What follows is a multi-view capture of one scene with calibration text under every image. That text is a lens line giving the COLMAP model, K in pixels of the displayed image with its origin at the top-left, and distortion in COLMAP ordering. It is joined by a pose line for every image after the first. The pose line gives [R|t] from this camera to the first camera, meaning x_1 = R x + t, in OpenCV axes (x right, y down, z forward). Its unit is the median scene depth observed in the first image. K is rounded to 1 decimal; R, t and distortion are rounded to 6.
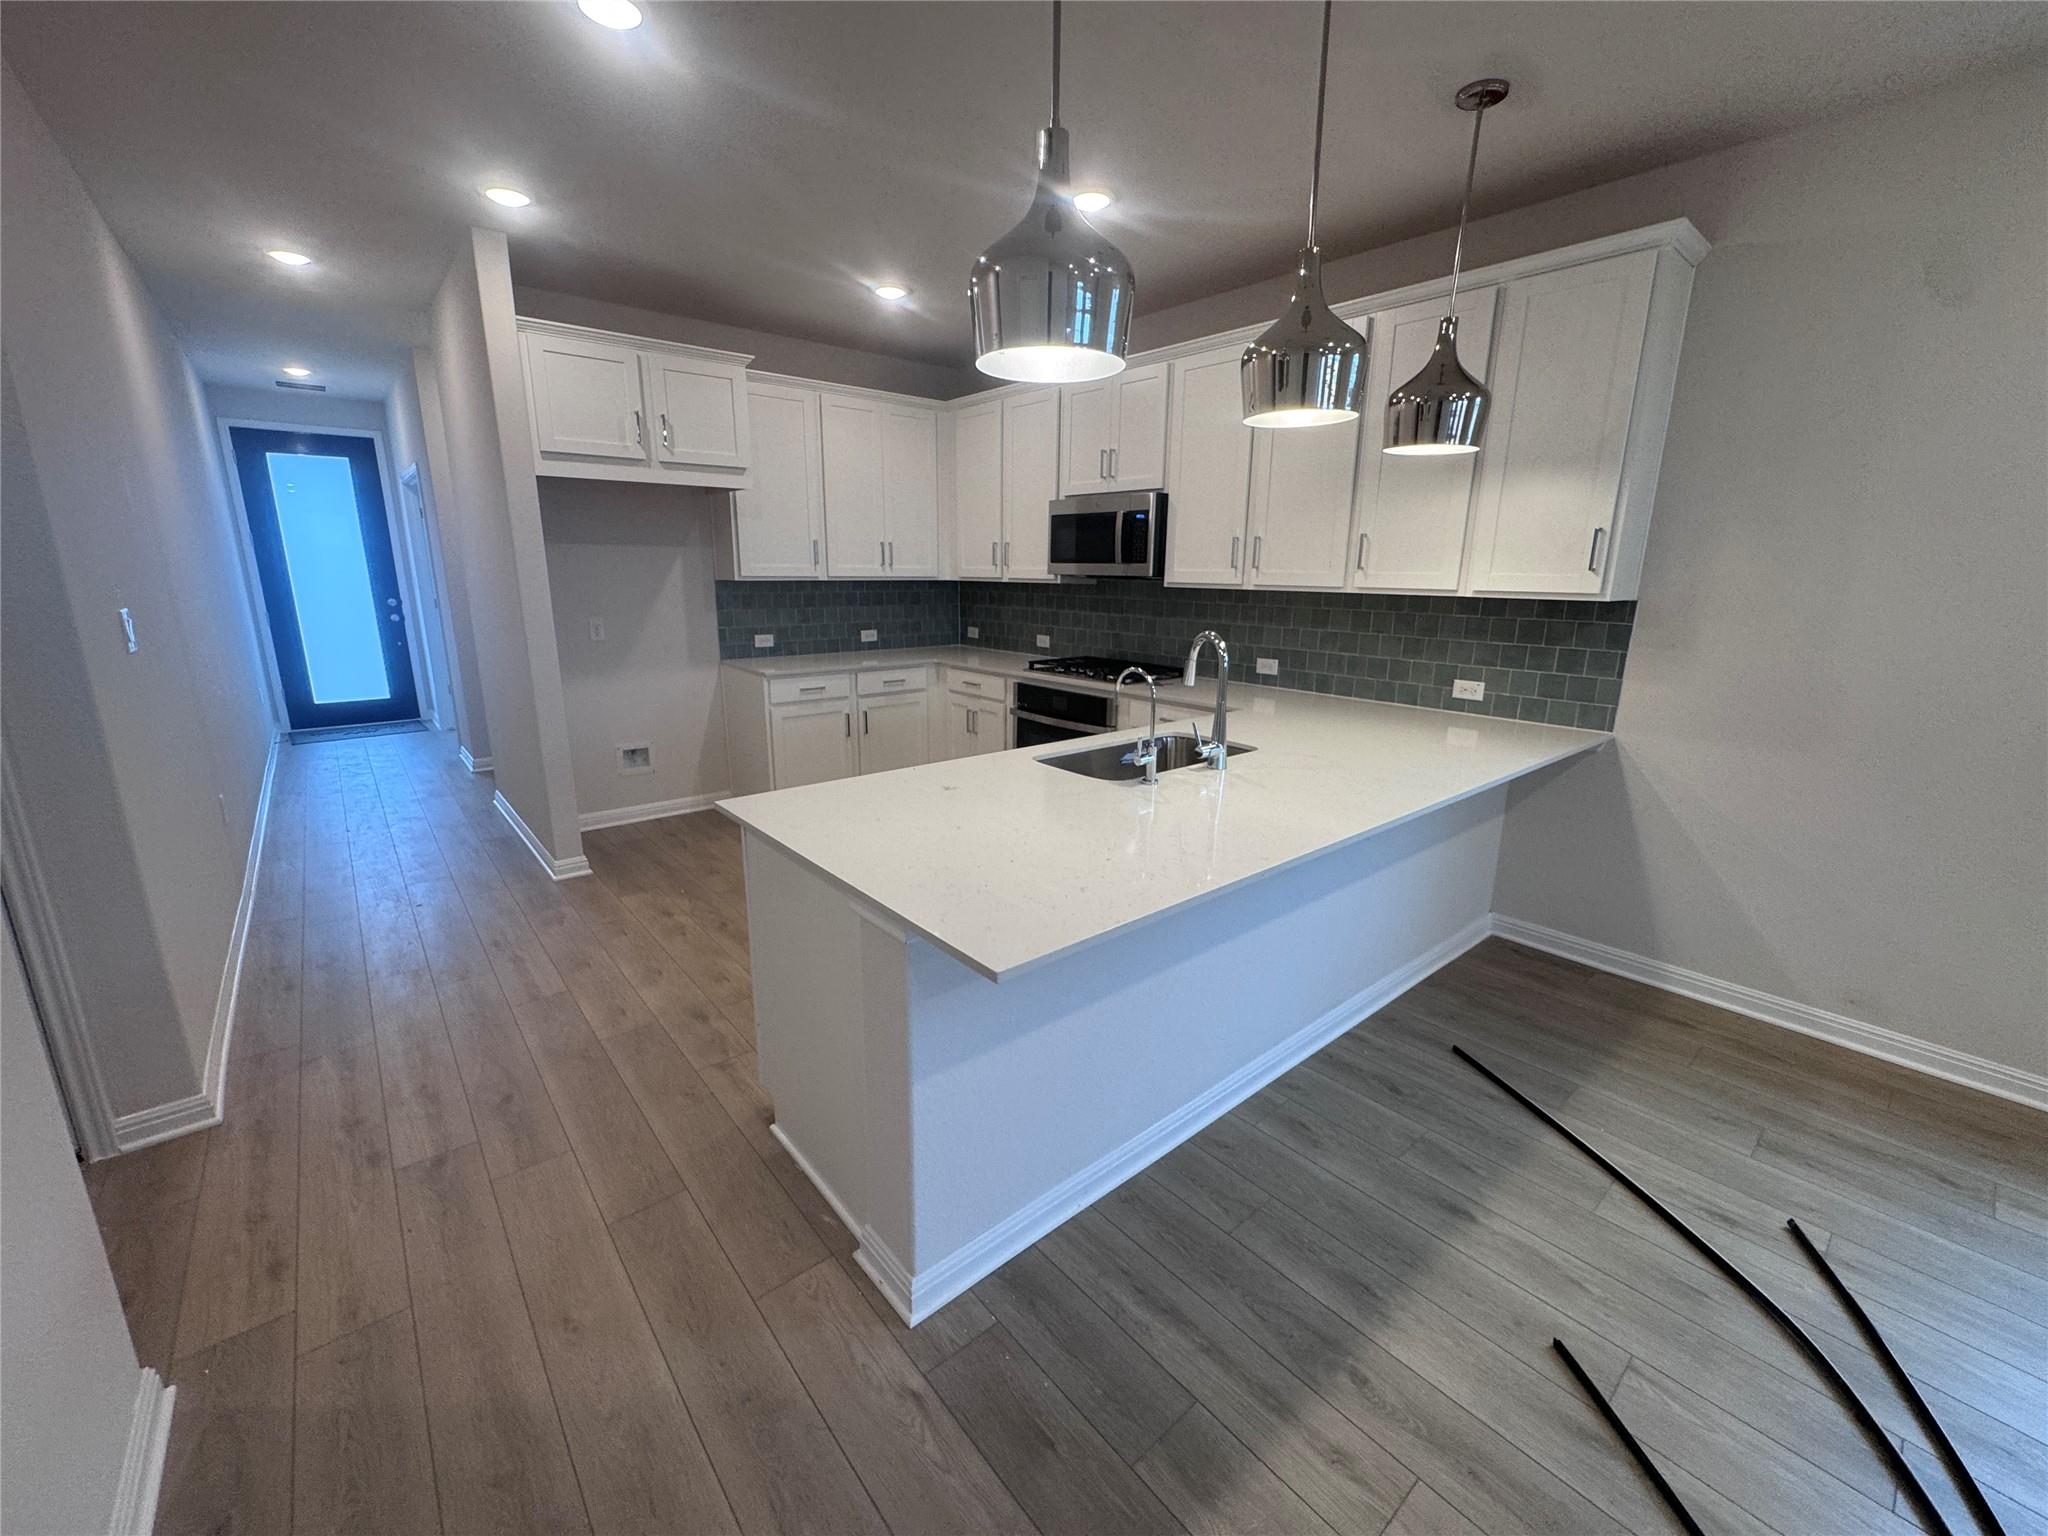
lens RADIAL K [[827.8, 0, 1024.0], [0, 827.8, 768.0], [0, 0, 1]] dist [-0.002348, 0.000068]
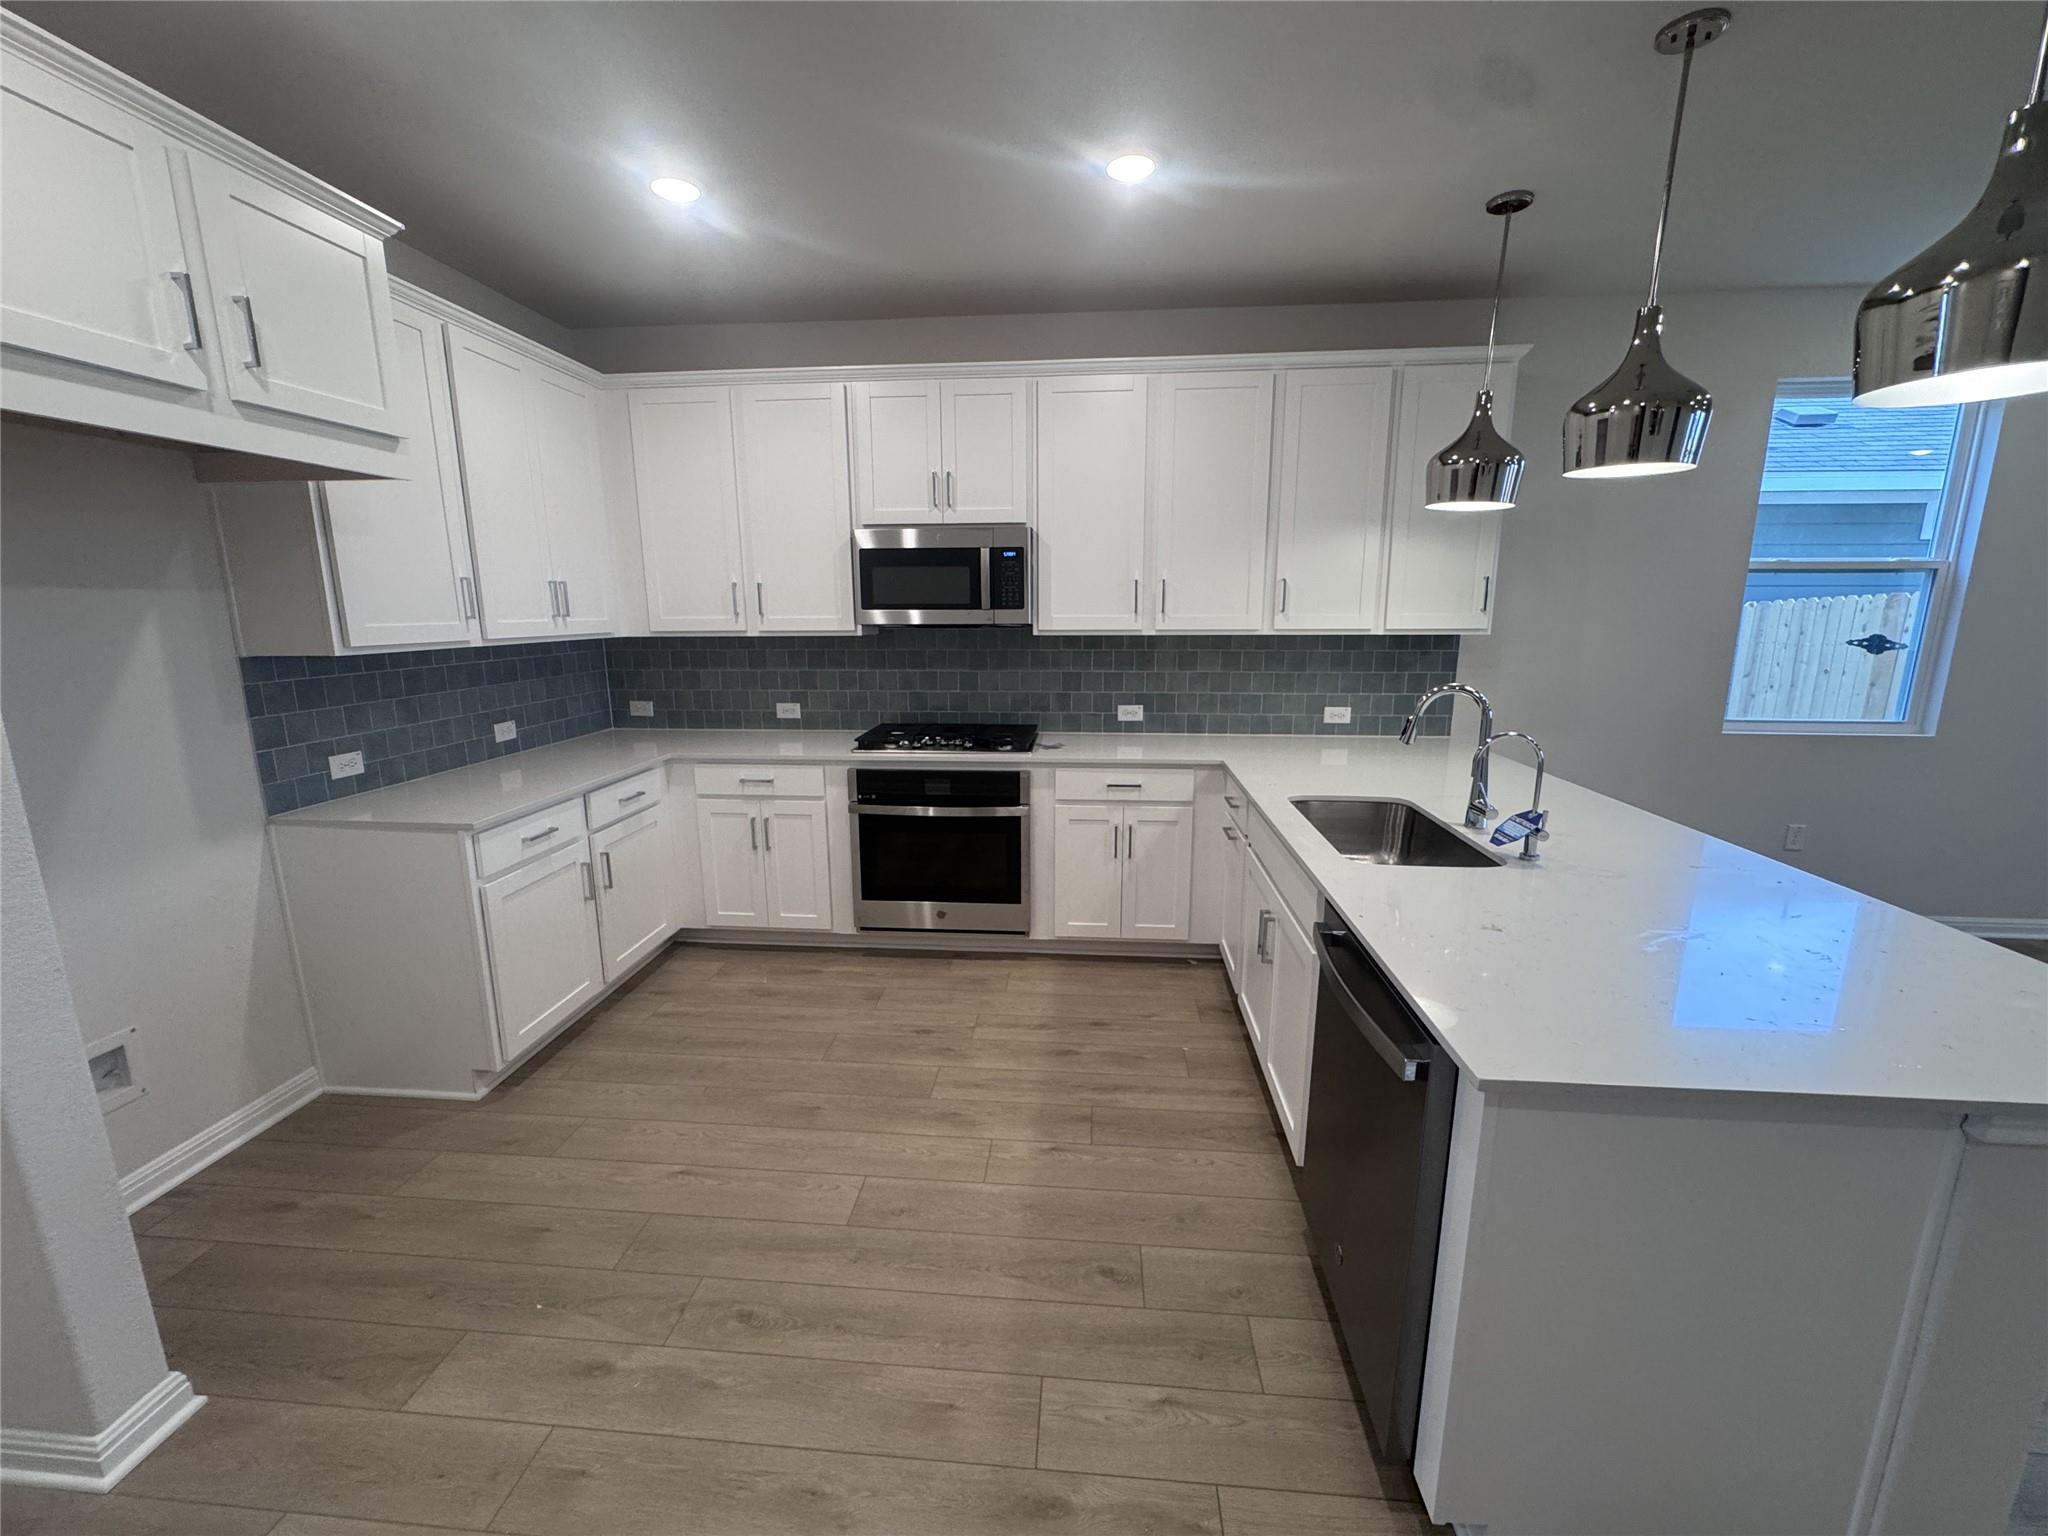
lens RADIAL K [[822.0, 0, 1024.0], [0, 822.0, 768.0], [0, 0, 1]] dist [-0.001601, -0.000003]
pose [[0.707198, -0.151477, 0.690598, -0.429301], [0.179425, 0.983253, 0.031931, -0.105329], [-0.683870, 0.101329, 0.722533, 0.377041]]
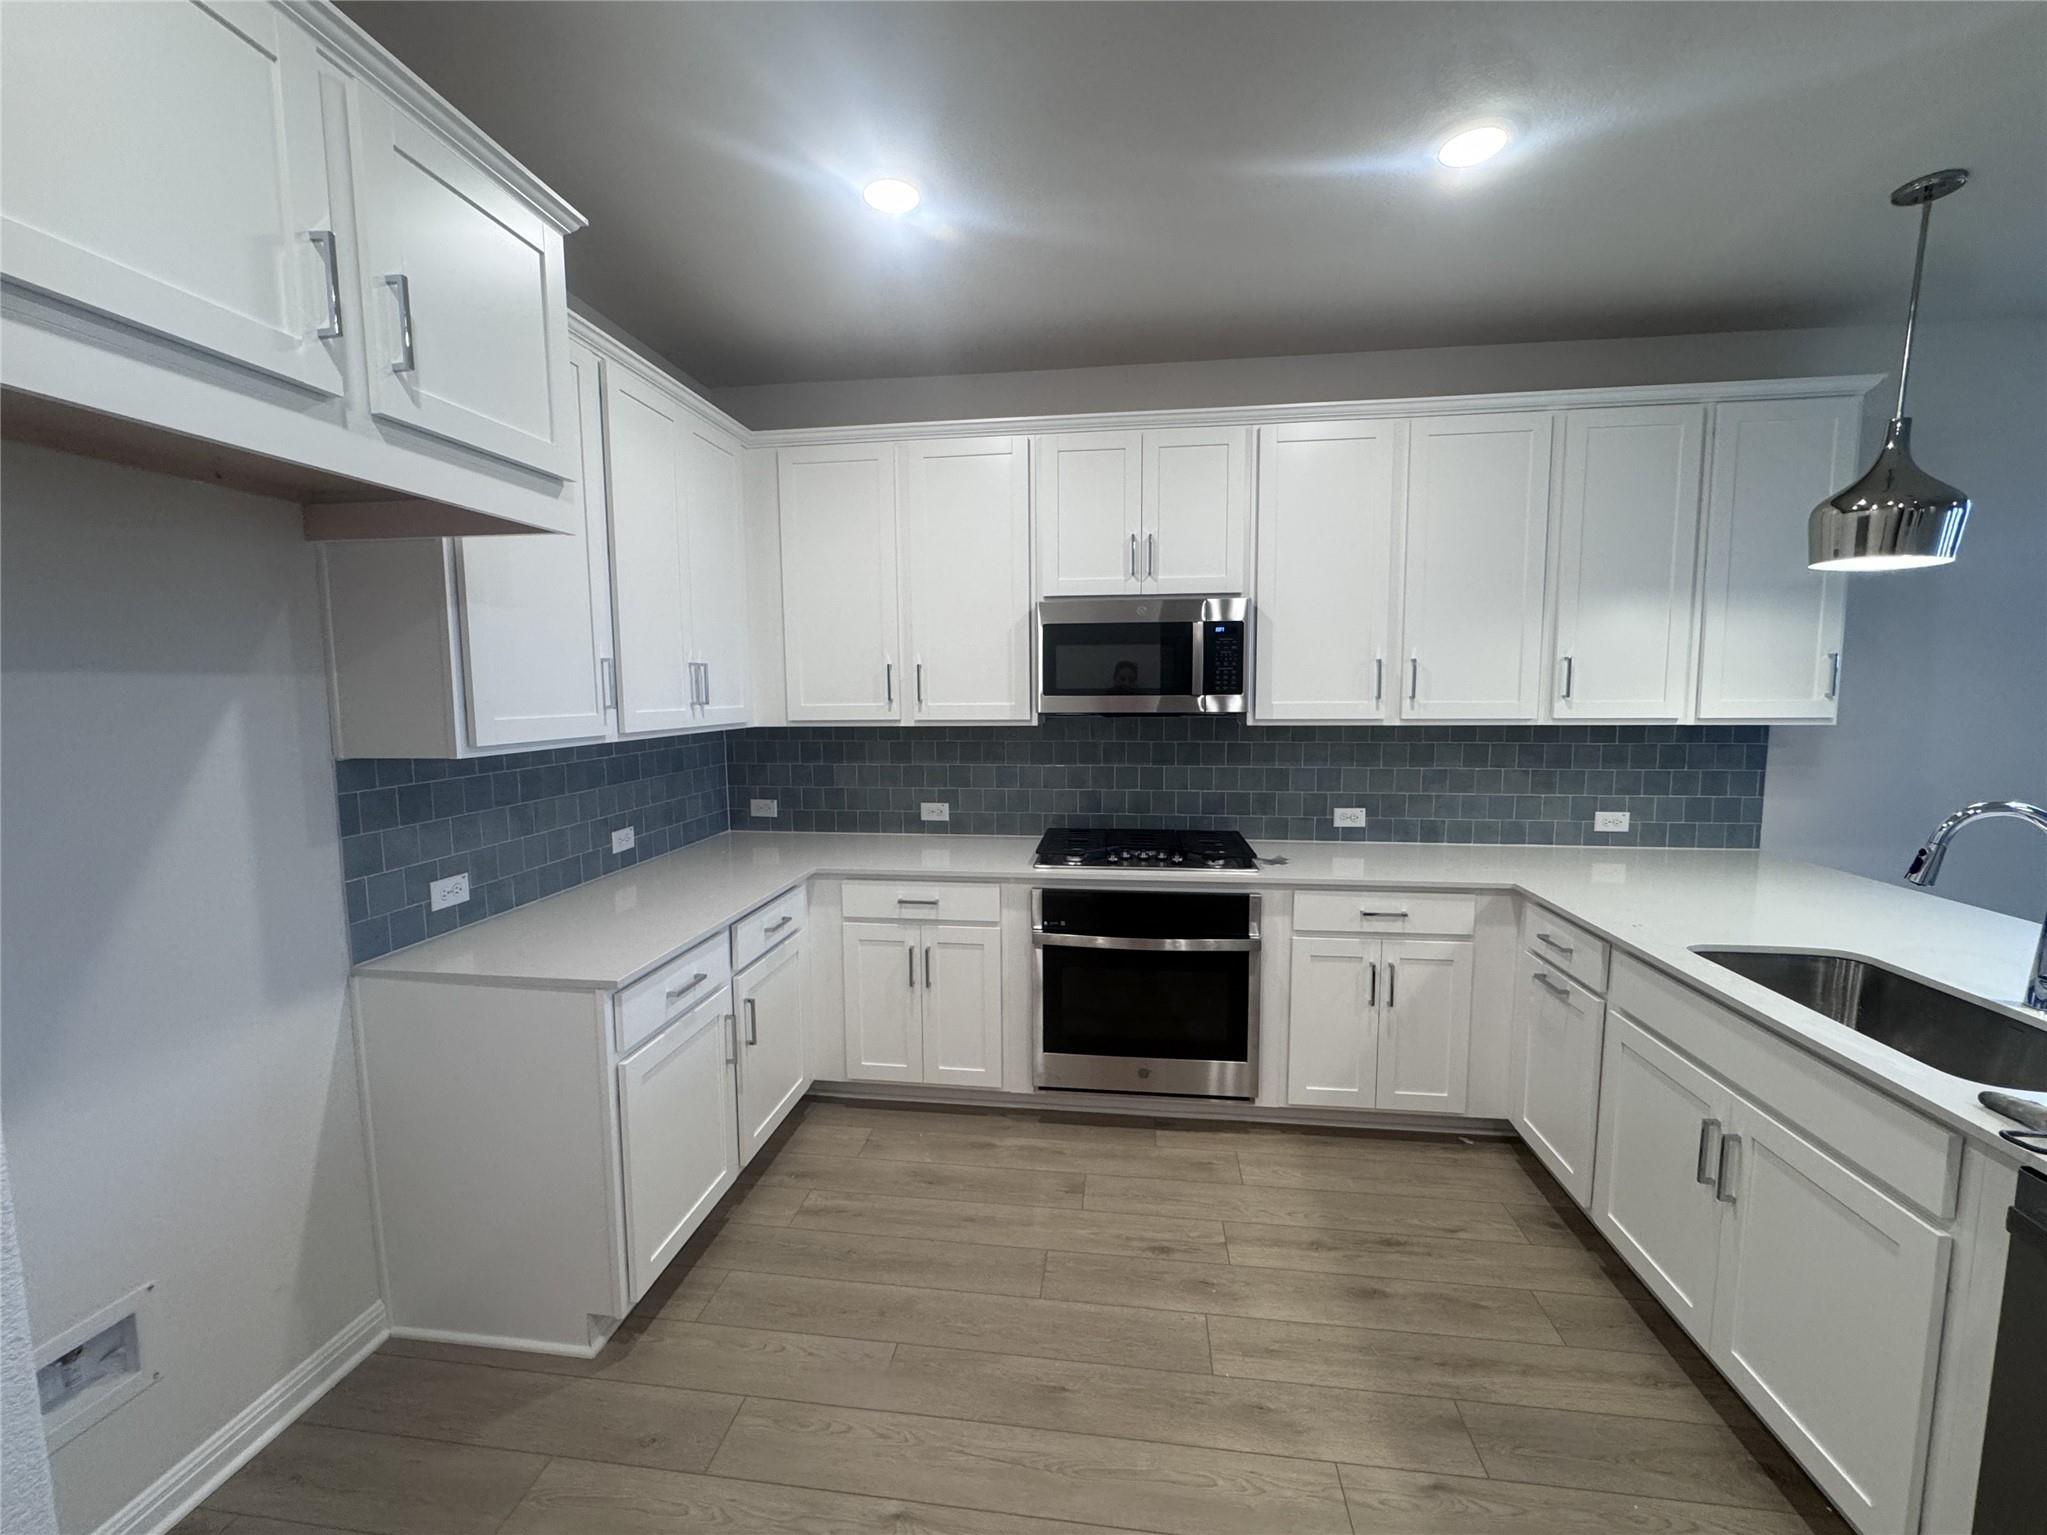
lens RADIAL K [[827.4, 0, 1023.5], [0, 827.4, 767.5], [0, 0, 1]] dist [-0.002348, 0.000068]
pose [[0.737163, -0.081447, 0.670789, -0.434780], [0.174304, 0.982033, -0.072313, -0.156014], [-0.652847, 0.170228, 0.738115, 0.570243]]
